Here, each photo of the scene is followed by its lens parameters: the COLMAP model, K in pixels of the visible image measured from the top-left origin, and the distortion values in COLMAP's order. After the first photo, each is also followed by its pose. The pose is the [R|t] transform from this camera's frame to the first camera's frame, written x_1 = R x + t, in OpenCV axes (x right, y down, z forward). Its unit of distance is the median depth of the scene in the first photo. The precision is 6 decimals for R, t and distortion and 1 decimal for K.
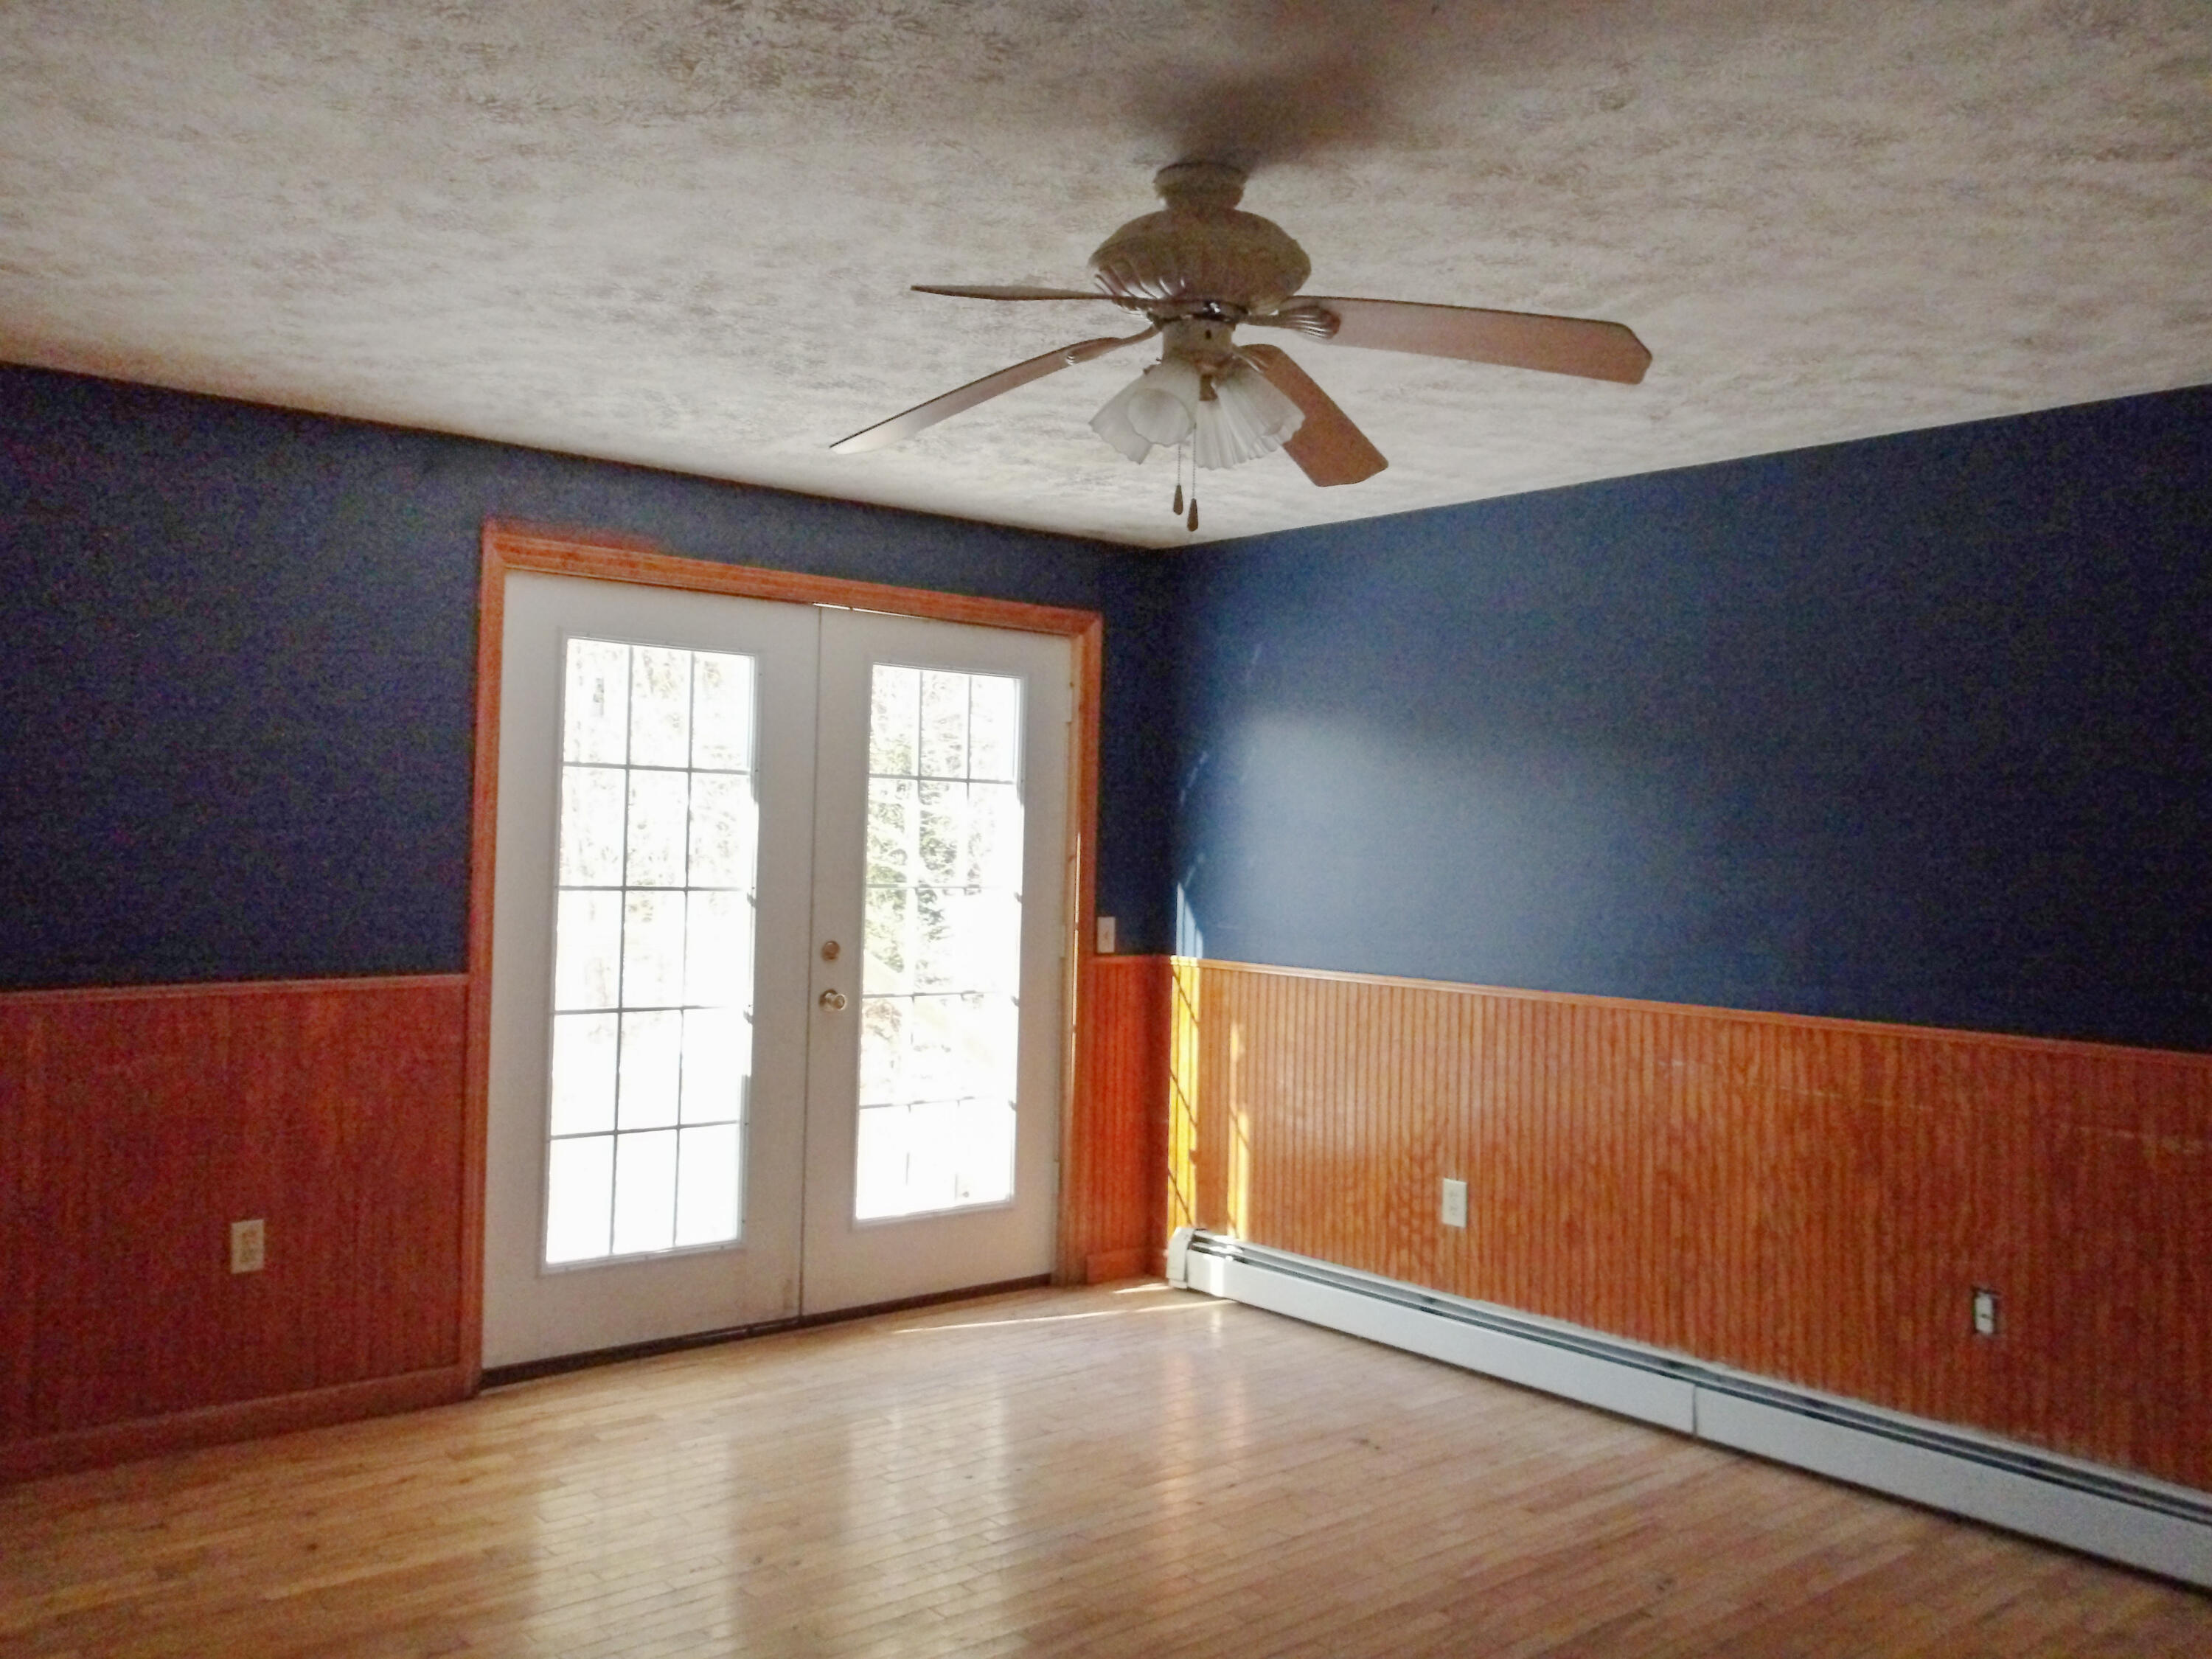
lens RADIAL K [[1816.0, 0, 1097.6], [0, 1816.0, 796.2], [0, 0, 1]] dist [0.006329, 0.006736]
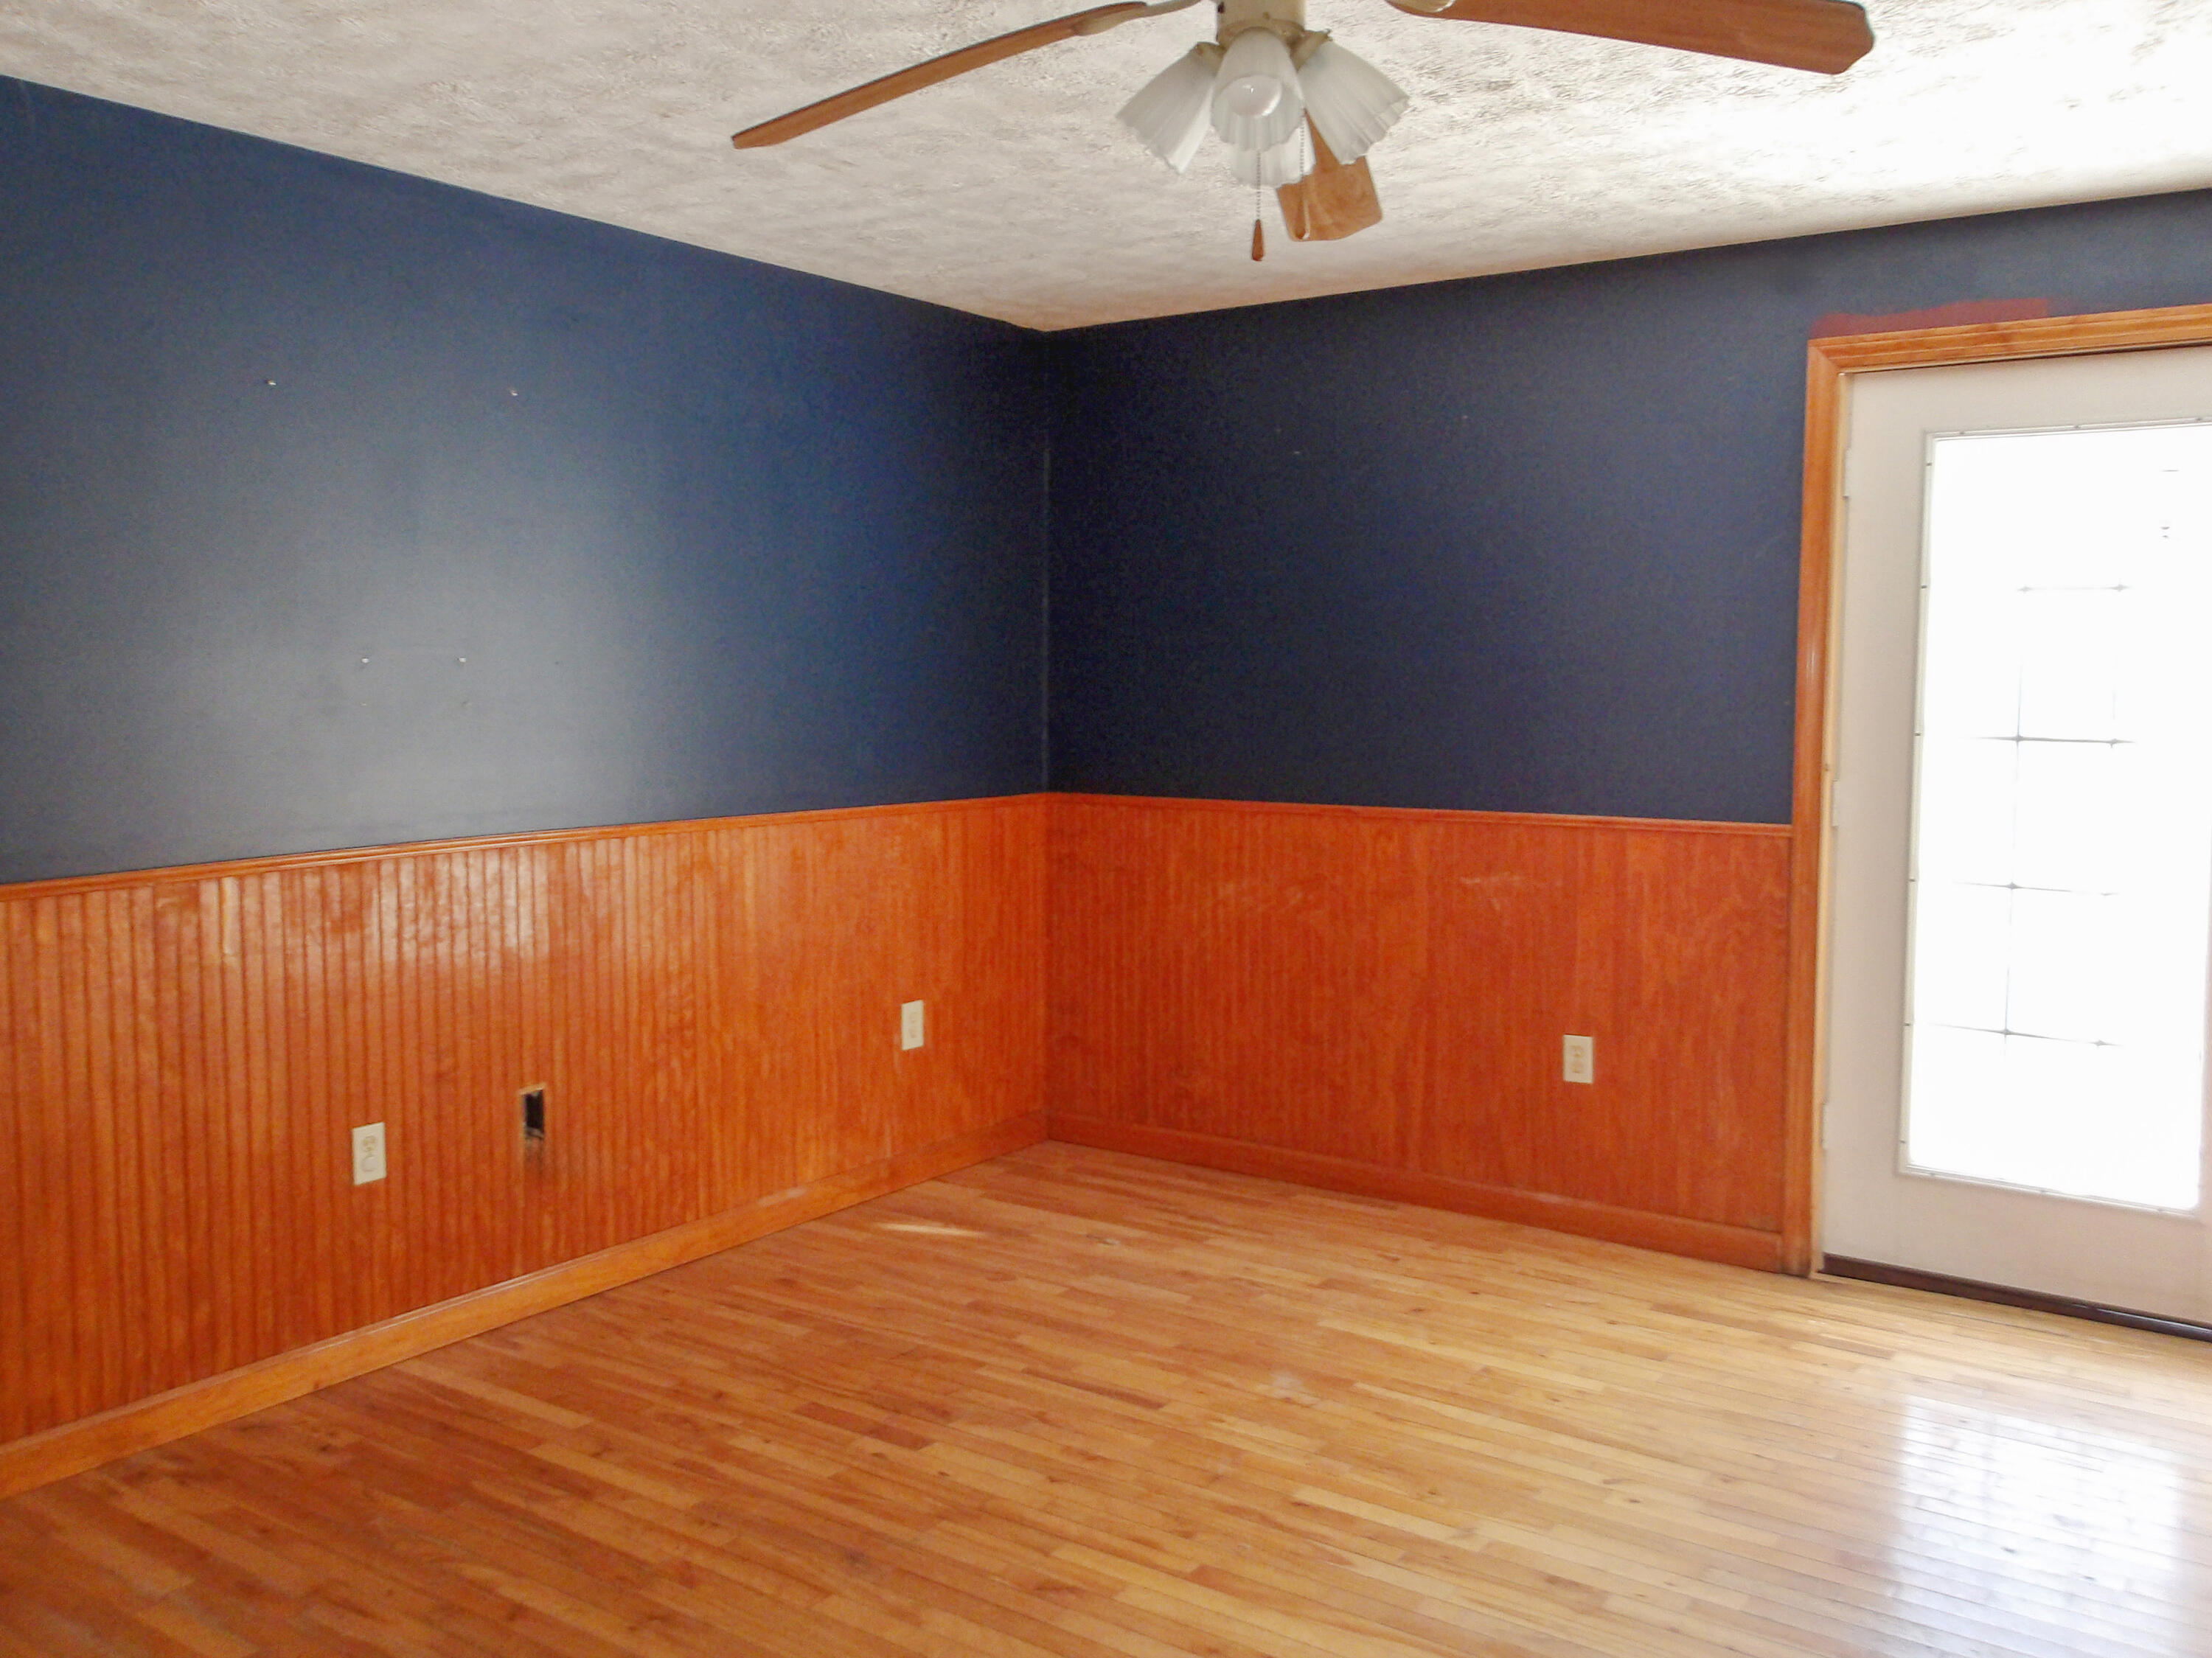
lens RADIAL K [[1864.5, 0, 1114.9], [0, 1864.5, 788.8], [0, 0, 1]] dist [0.008213, 0.014990]
pose [[0.252677, 0.041464, -0.966662, 0.502187], [0.024799, 0.998476, 0.049311, 0.024256], [0.967233, -0.036432, 0.251264, 0.439280]]
